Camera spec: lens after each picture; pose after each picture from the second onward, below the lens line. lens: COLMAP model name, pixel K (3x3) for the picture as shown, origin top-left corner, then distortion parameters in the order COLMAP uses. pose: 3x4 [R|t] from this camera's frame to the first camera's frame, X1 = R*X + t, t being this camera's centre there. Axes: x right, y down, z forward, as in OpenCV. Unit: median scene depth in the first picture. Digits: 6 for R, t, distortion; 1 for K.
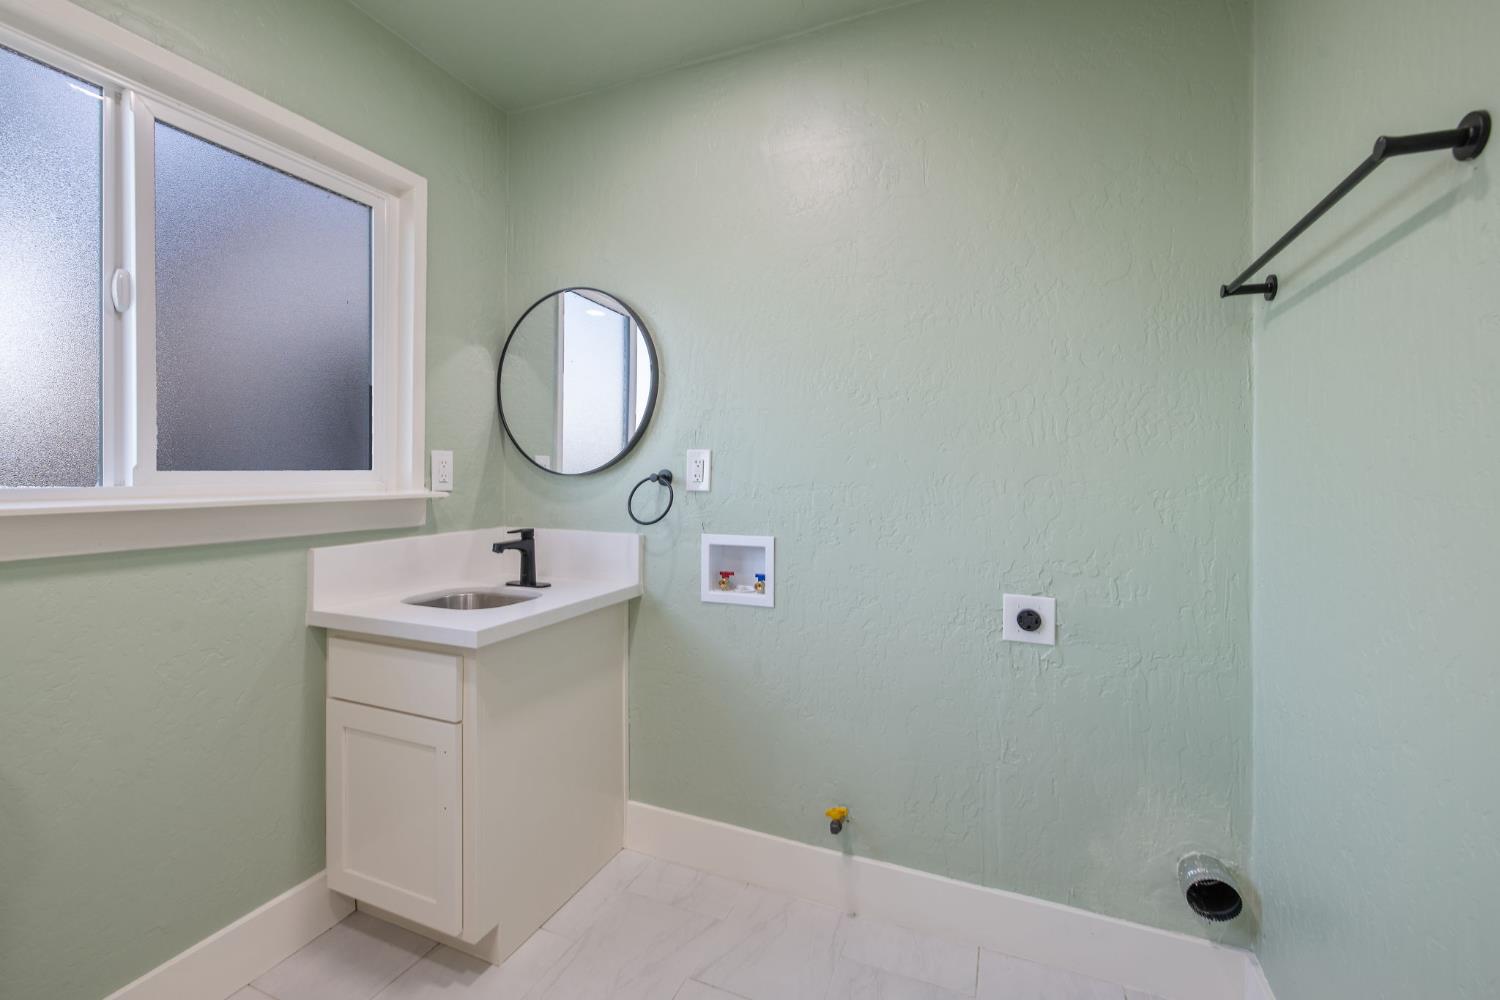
lens RADIAL K [[630.7, 0, 750.3], [0, 630.7, 472.7], [0, 0, 1]] dist [0.003679, 0.000365]
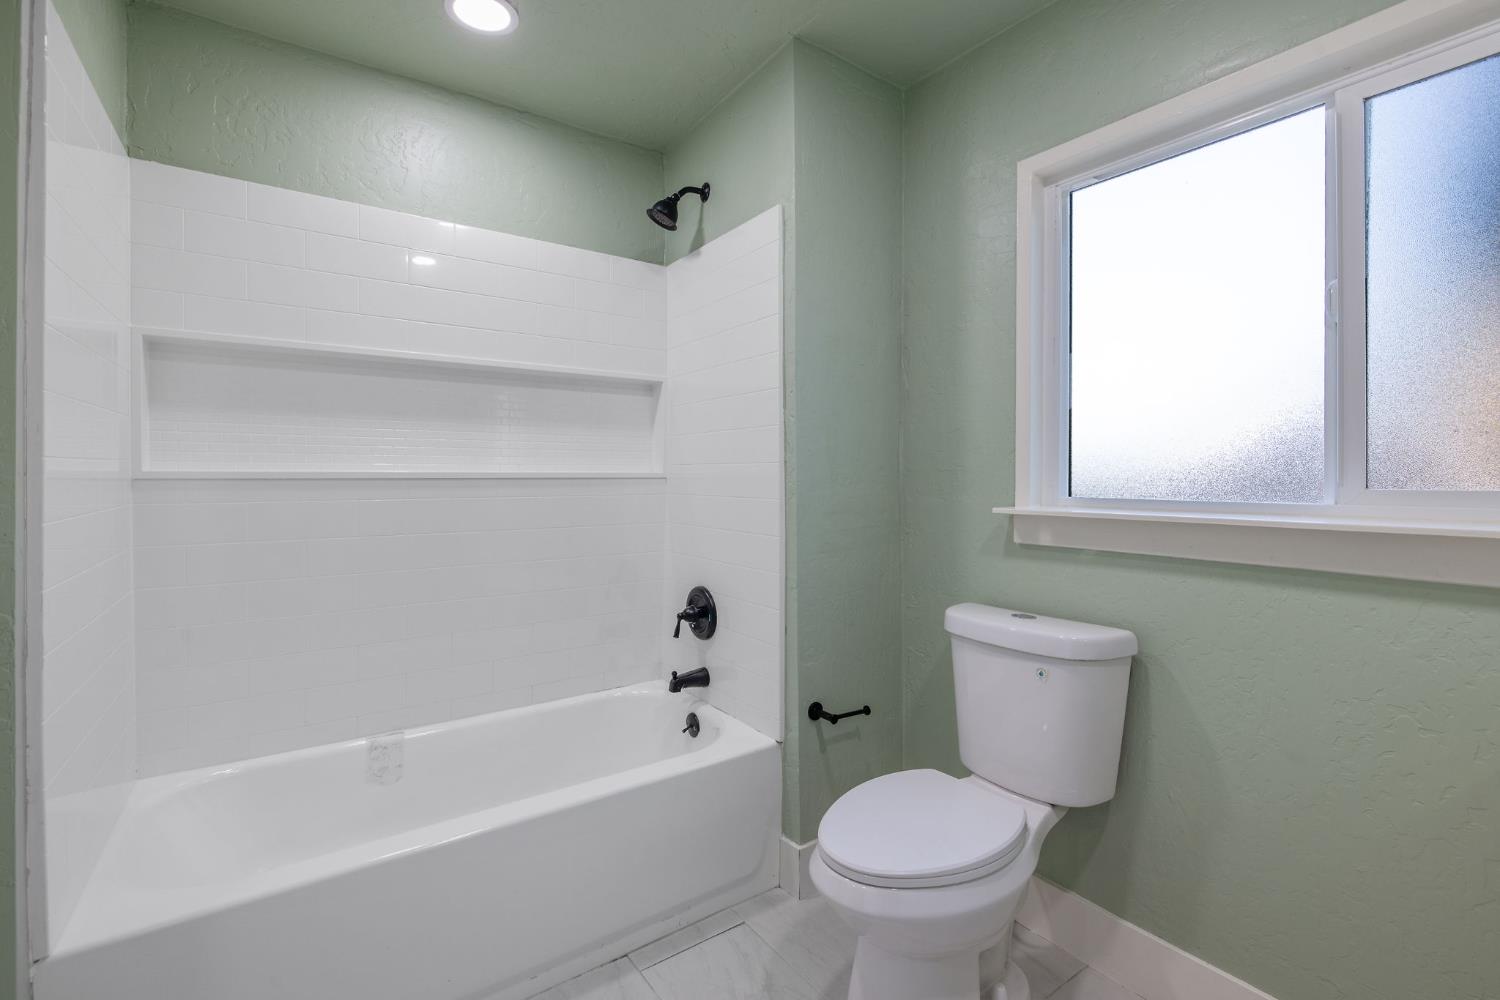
lens RADIAL K [[647.5, 0, 752.8], [0, 647.5, 480.9], [0, 0, 1]] dist [-0.000891, 0.000010]
pose [[-0.465438, -0.007310, -0.885050, 0.204893], [-0.011386, 0.999933, -0.002271, -0.000816], [0.885007, 0.009020, -0.465490, 0.484050]]
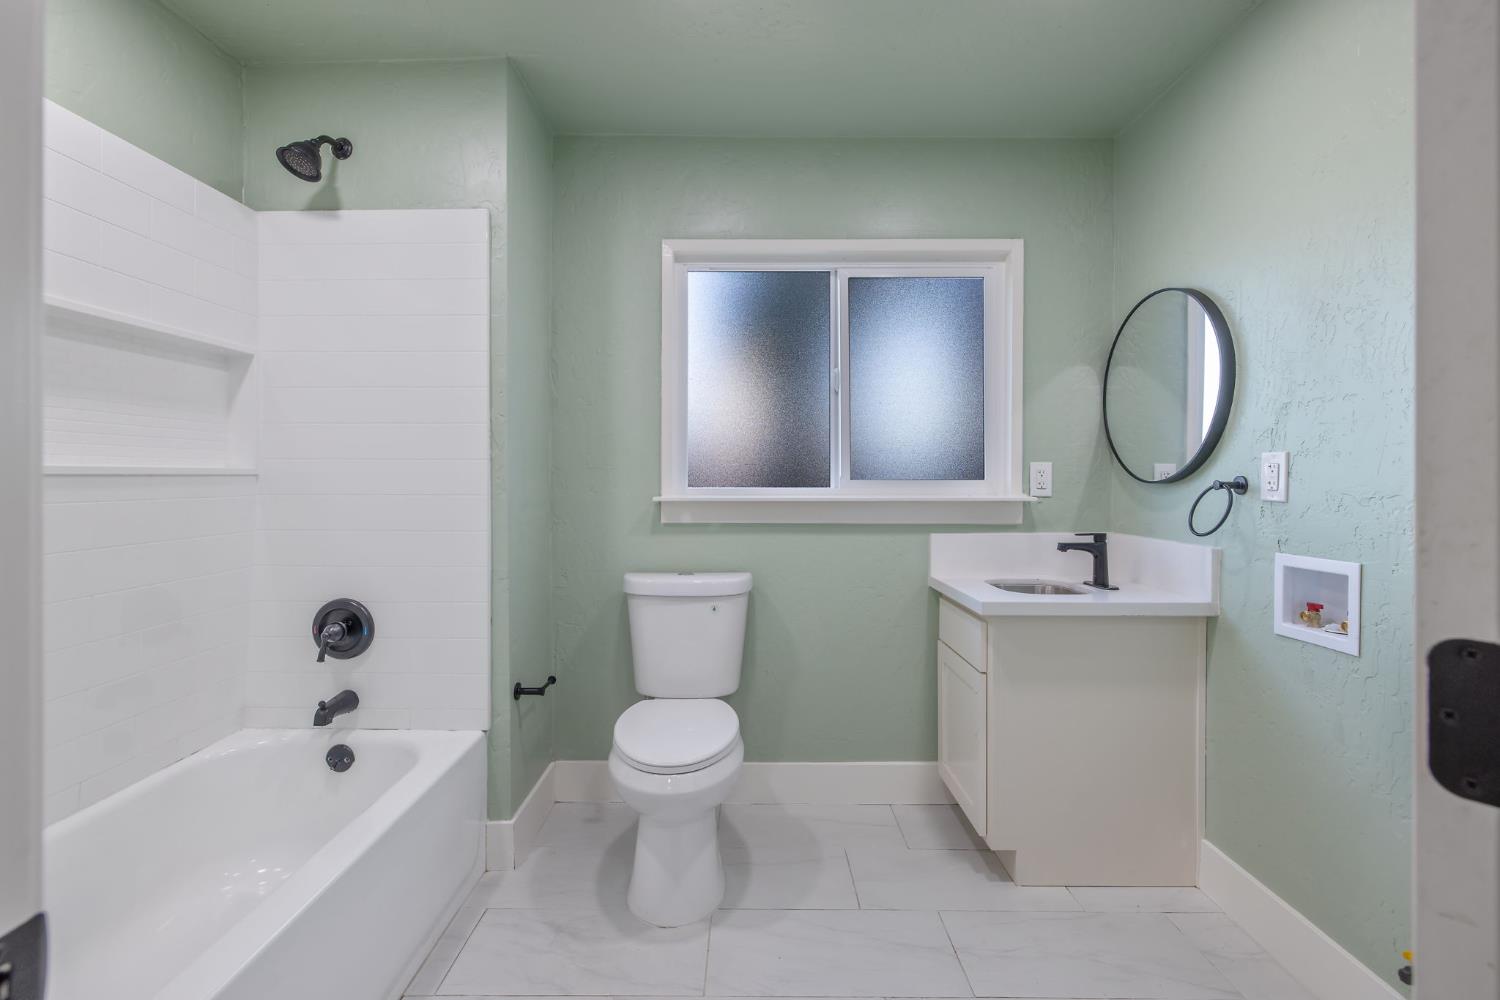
lens RADIAL K [[638.8, 0, 745.7], [0, 638.8, 475.1], [0, 0, 1]] dist [0.001642, 0.000500]
pose [[0.407177, -0.011766, -0.913274, 0.401185], [-0.000579, 0.999913, -0.013140, 0.006021], [0.913349, 0.005879, 0.407135, 0.015221]]
